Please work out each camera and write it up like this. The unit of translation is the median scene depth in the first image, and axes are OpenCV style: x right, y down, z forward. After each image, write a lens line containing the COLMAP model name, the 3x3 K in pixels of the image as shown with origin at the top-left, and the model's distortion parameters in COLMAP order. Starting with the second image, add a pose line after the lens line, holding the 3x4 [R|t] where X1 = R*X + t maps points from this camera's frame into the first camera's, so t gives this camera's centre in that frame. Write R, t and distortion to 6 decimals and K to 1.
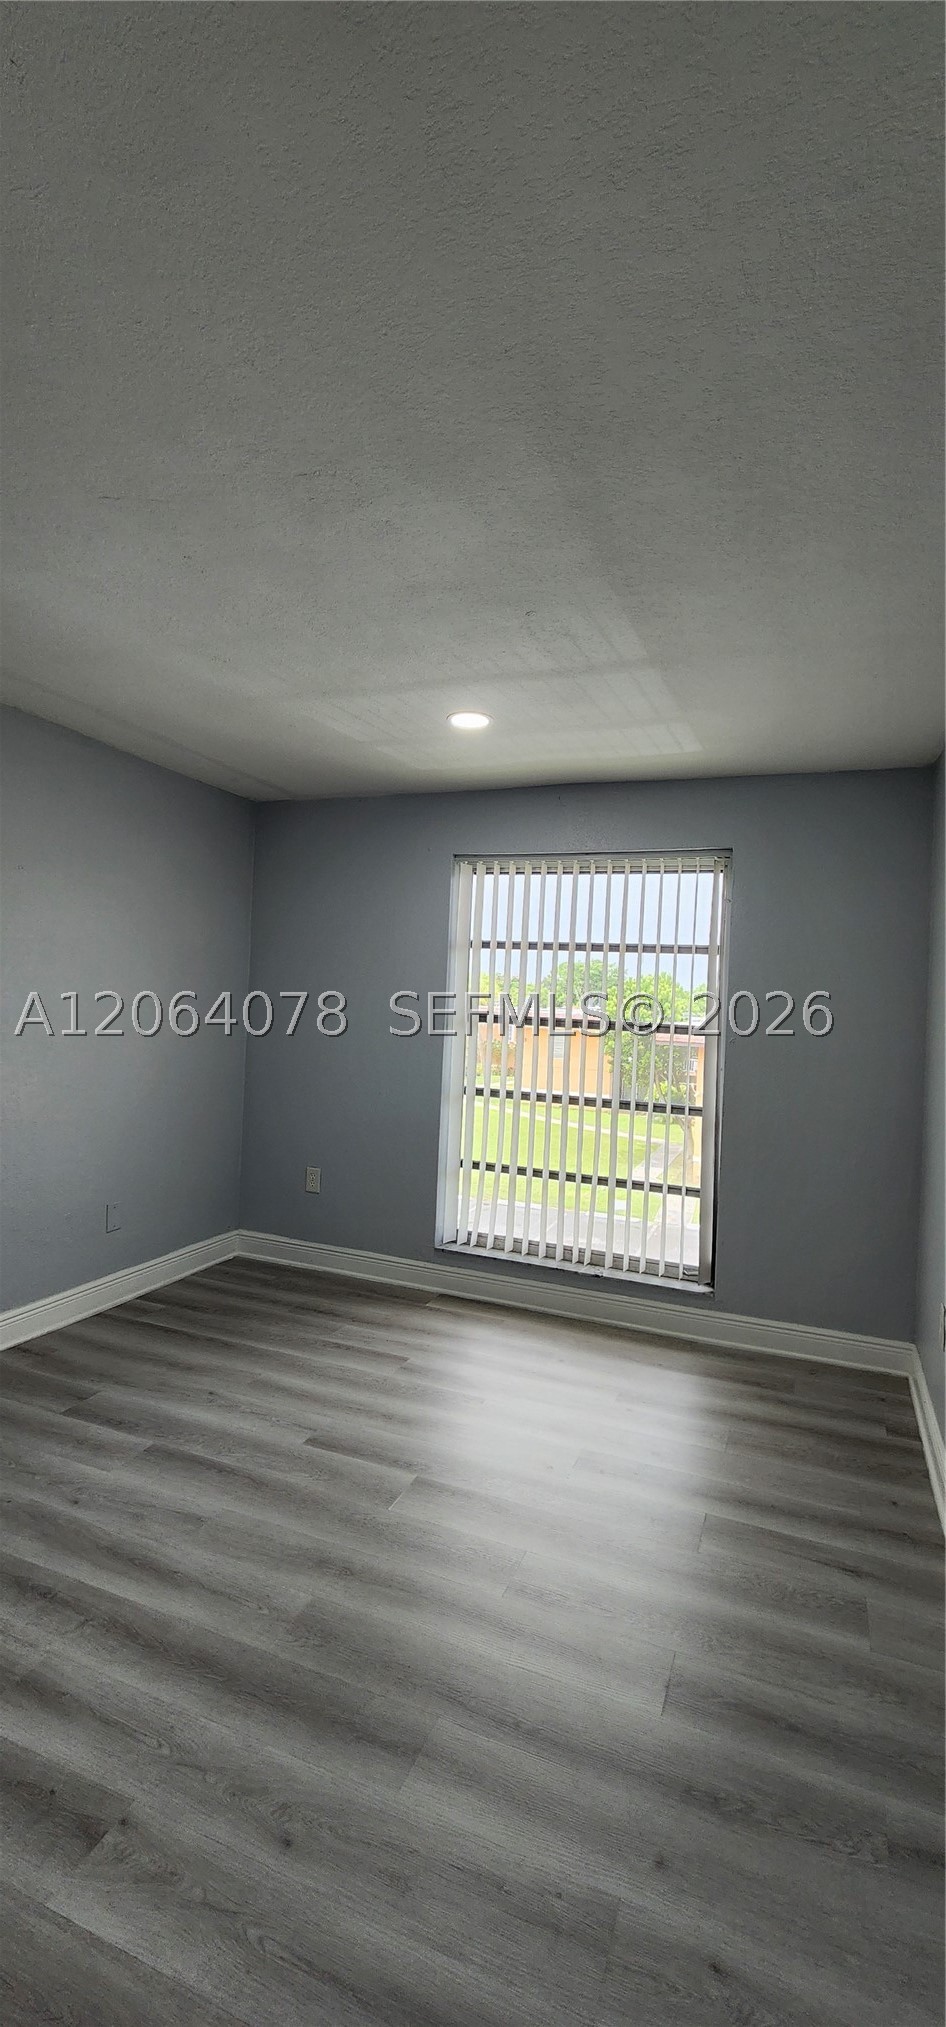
lens RADIAL K [[832.8, 0, 487.7], [0, 832.8, 993.9], [0, 0, 1]] dist [-0.000903, 0.000005]
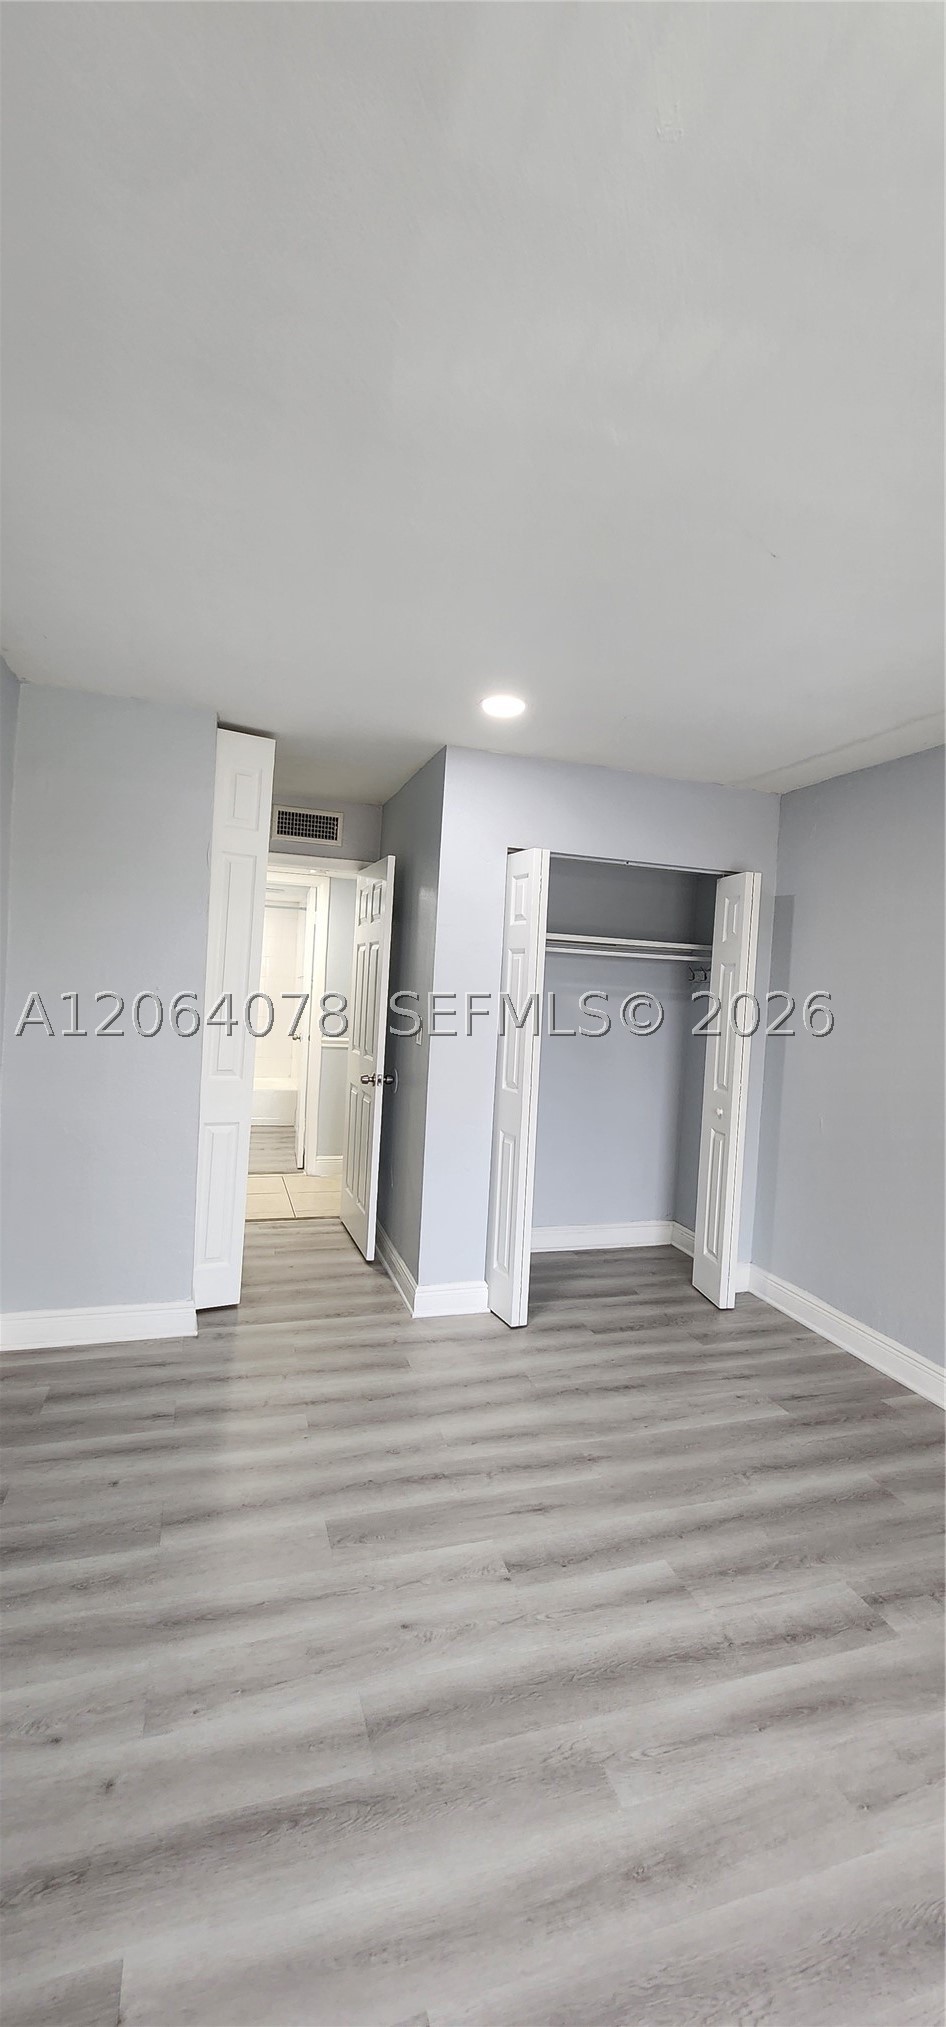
lens RADIAL K [[832.8, 0, 487.7], [0, 832.8, 993.9], [0, 0, 1]] dist [-0.000903, 0.000005]
pose [[-0.758452, -0.068651, -0.648103, 0.555506], [-0.084144, 0.996429, -0.007077, 0.008247], [0.646275, 0.049166, -0.761519, 1.924873]]
